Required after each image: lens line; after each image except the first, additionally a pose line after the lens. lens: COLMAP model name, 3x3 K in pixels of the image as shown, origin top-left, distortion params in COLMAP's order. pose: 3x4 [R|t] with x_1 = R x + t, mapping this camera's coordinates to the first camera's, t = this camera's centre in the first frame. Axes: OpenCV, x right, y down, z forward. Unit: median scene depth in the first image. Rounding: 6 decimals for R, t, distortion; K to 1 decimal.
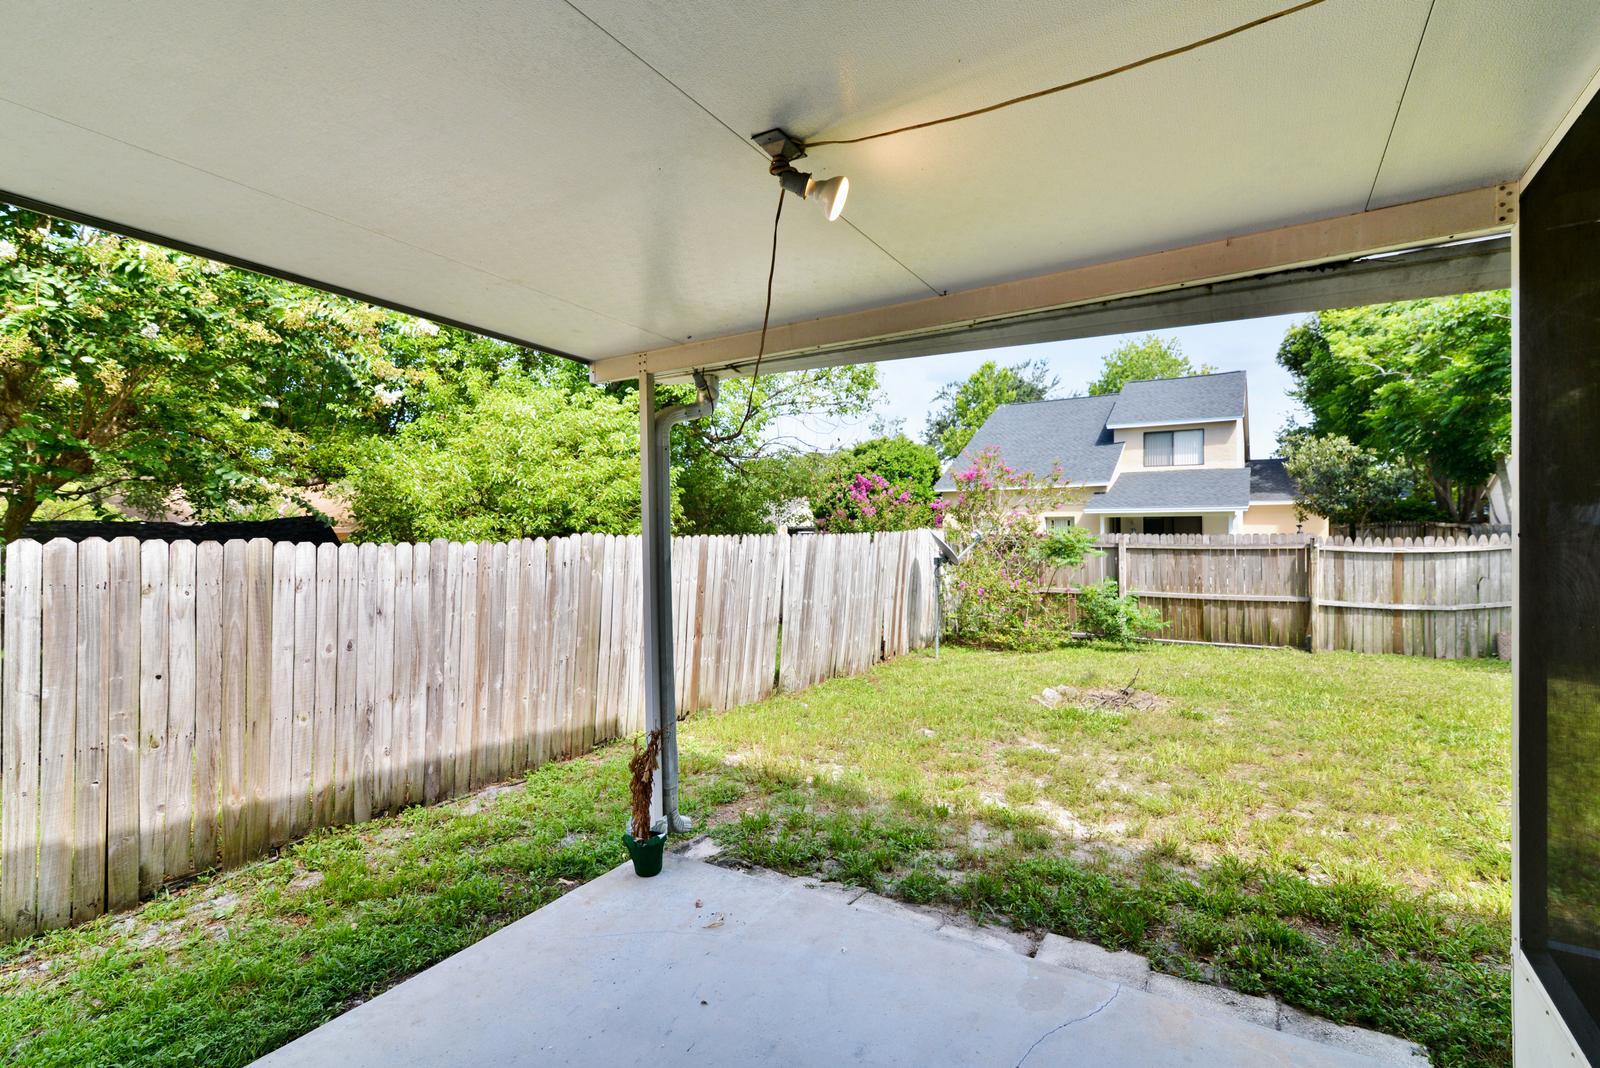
lens RADIAL K [[733.2, 0, 800.0], [0, 733.2, 534.0], [0, 0, 1]] dist [-0.011044, -0.000057]
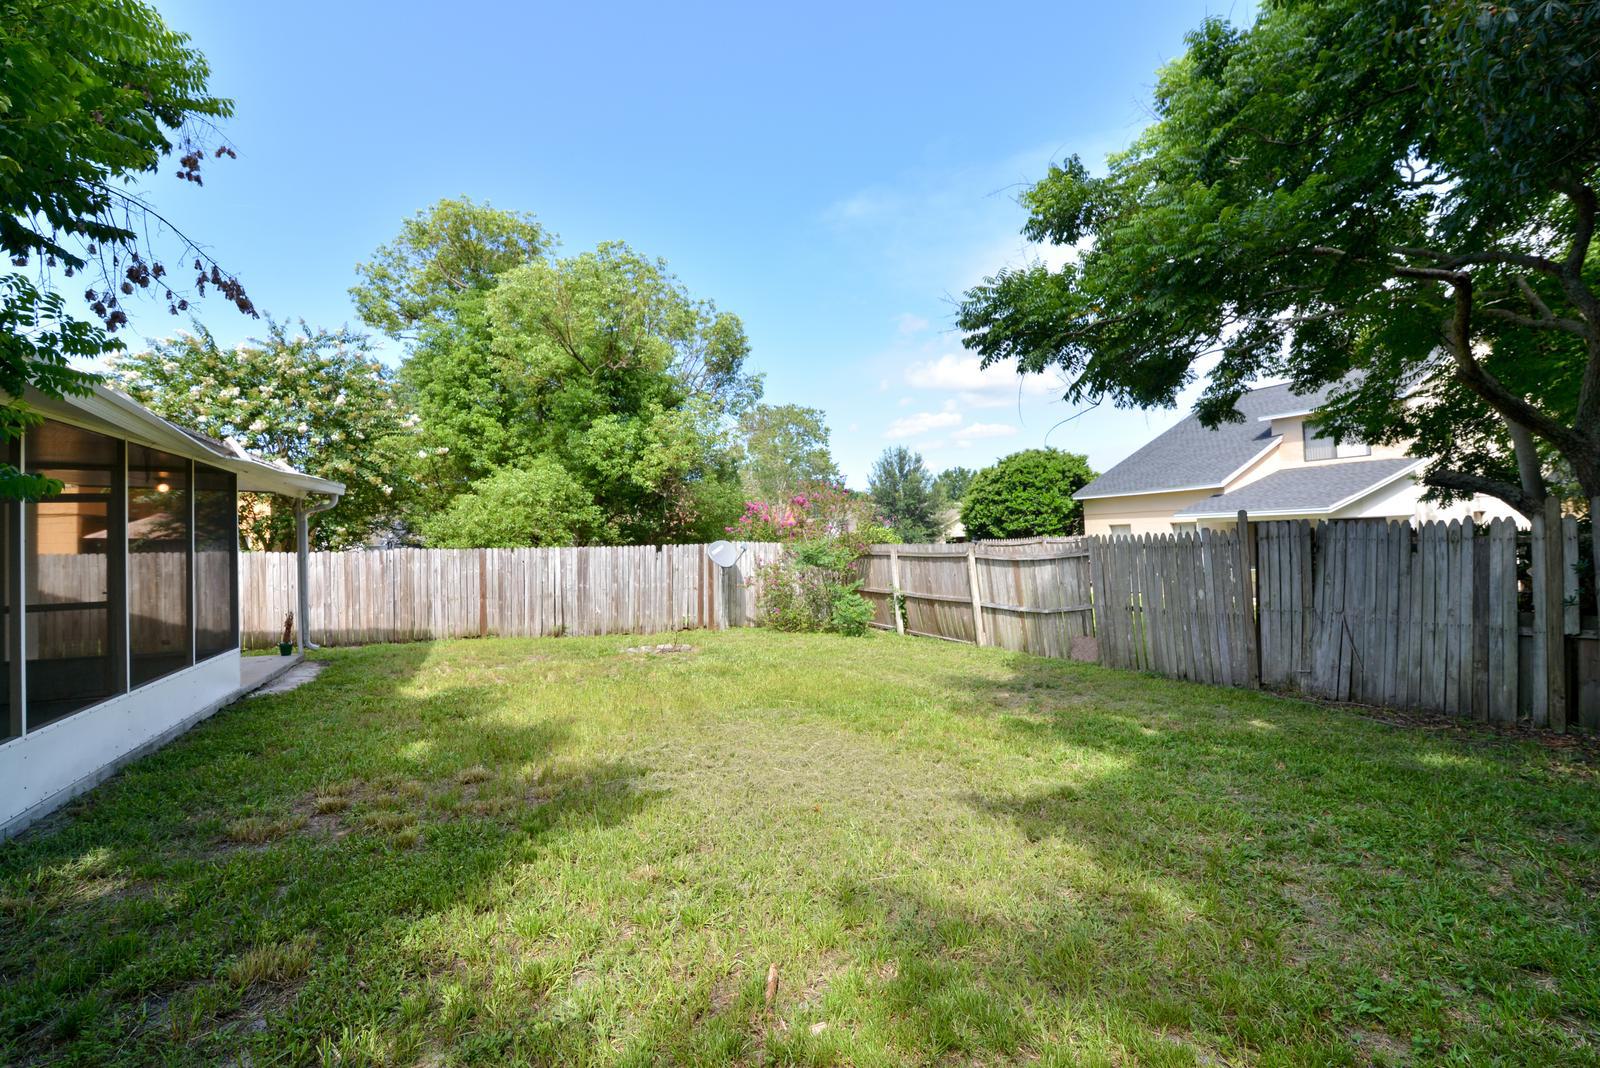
lens RADIAL K [[733.2, 0, 800.0], [0, 733.2, 534.0], [0, 0, 1]] dist [-0.011044, -0.000057]
pose [[0.815056, -0.015454, -0.579175, 1.366604], [0.009535, 0.999867, -0.013261, -0.002052], [0.579303, 0.005286, 0.815095, -0.114410]]
